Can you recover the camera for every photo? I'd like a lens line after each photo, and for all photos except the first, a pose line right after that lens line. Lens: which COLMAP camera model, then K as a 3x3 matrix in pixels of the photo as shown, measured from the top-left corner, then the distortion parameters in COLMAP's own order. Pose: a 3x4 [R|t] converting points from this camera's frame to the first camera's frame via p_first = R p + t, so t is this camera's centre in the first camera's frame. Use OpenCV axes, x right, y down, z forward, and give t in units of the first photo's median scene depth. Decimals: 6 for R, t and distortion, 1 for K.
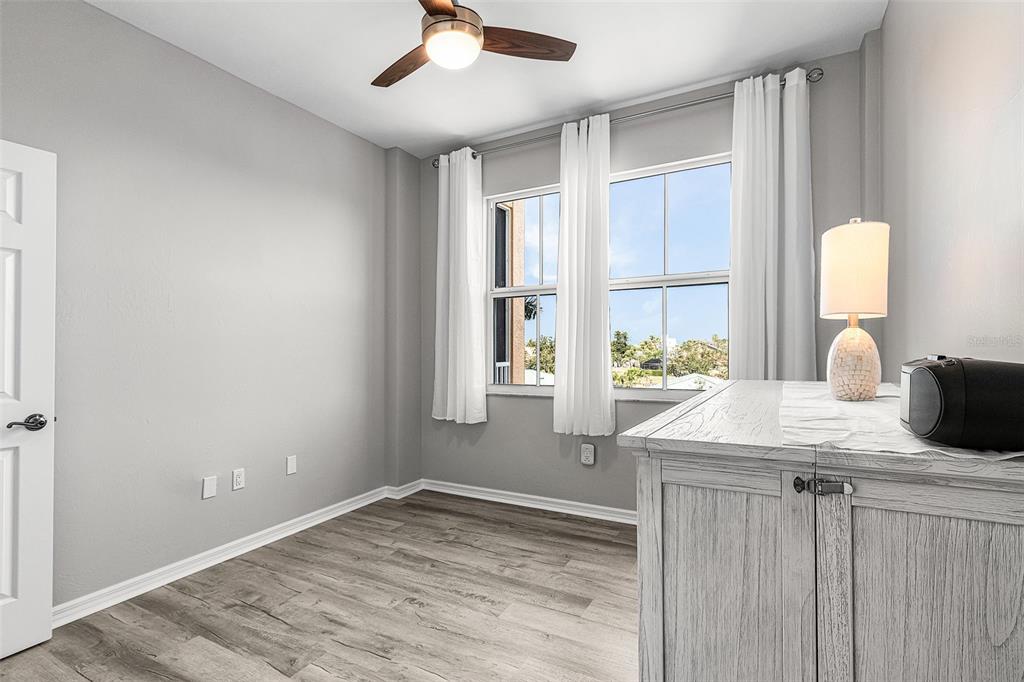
lens RADIAL K [[479.8, 0, 510.7], [0, 479.8, 345.6], [0, 0, 1]] dist [0.000367, 0.001693]
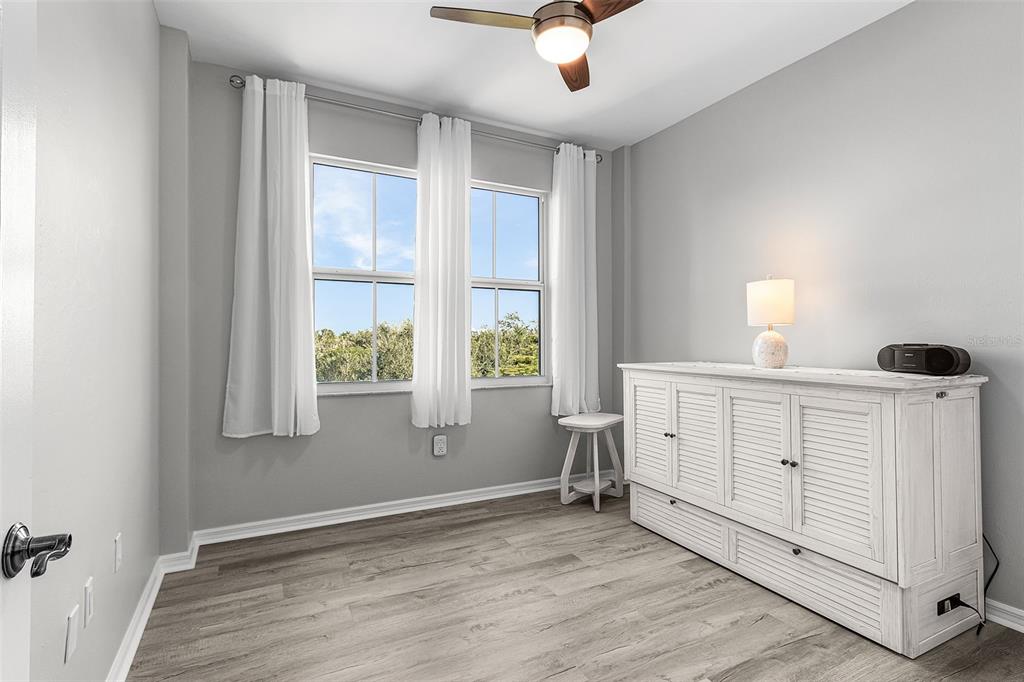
lens RADIAL K [[479.8, 0, 505.5], [0, 479.8, 339.3], [0, 0, 1]] dist [0.000367, 0.001693]
pose [[0.578780, 0.009623, 0.815427, -0.612019], [-0.008064, 0.999949, -0.006076, 0.007151], [-0.815444, -0.003059, 0.578828, 0.310867]]
